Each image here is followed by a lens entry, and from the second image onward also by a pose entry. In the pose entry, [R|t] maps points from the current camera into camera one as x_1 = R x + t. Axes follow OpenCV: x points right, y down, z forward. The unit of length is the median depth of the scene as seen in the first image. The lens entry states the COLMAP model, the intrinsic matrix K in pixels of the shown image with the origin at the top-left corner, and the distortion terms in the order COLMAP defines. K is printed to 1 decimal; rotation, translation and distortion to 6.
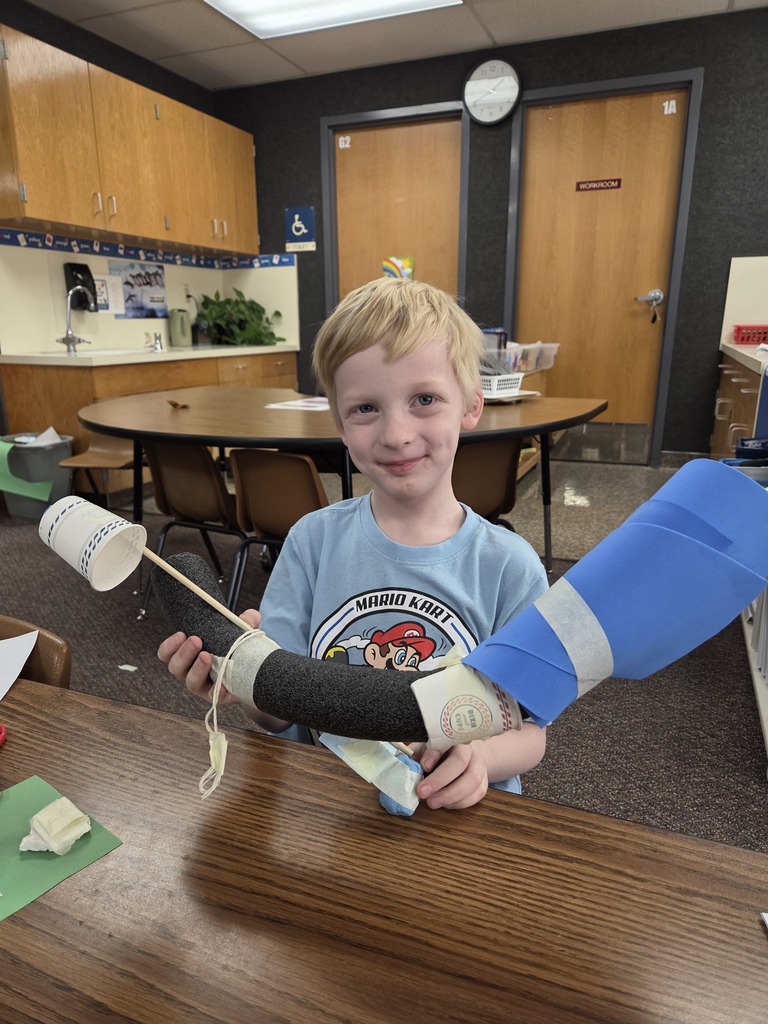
lens RADIAL K [[670.4, 0, 384.0], [0, 670.4, 512.0], [0, 0, 1]] dist [0.005919, 0.001412]
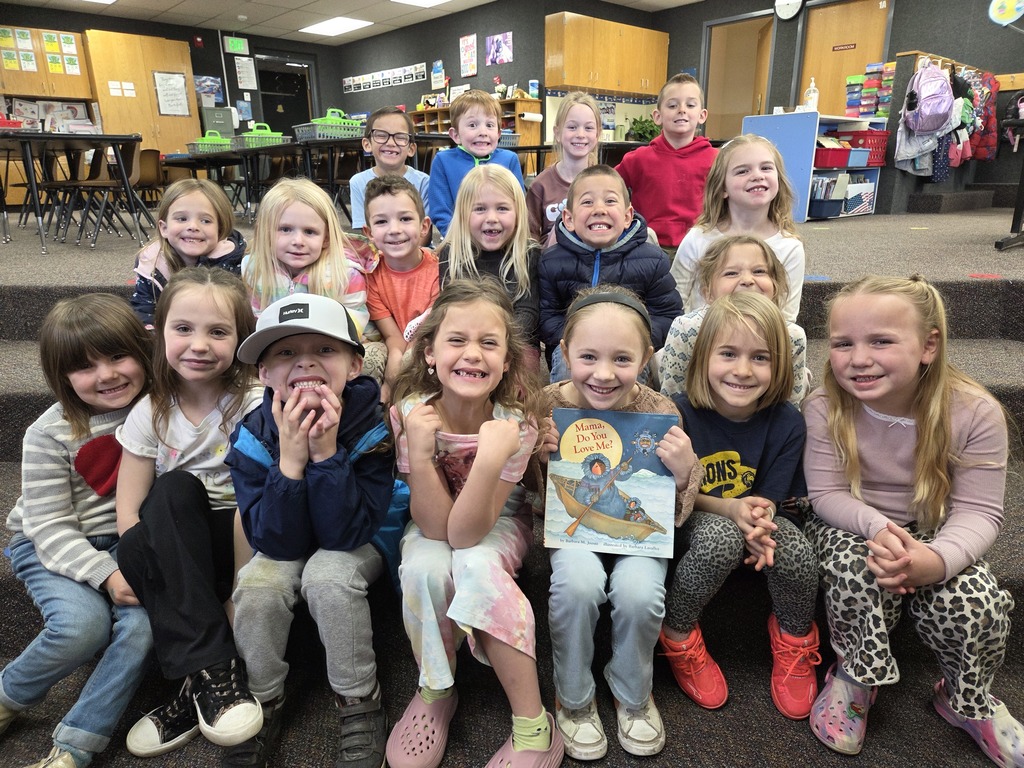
lens RADIAL K [[670.4, 0, 512.0], [0, 670.4, 384.0], [0, 0, 1]] dist [0.005919, 0.001412]
pose [[0.890352, 0.131421, -0.435893, 0.421634], [-0.118473, 0.991326, 0.056891, 0.430302], [0.439588, 0.000989, 0.898199, -1.047029]]
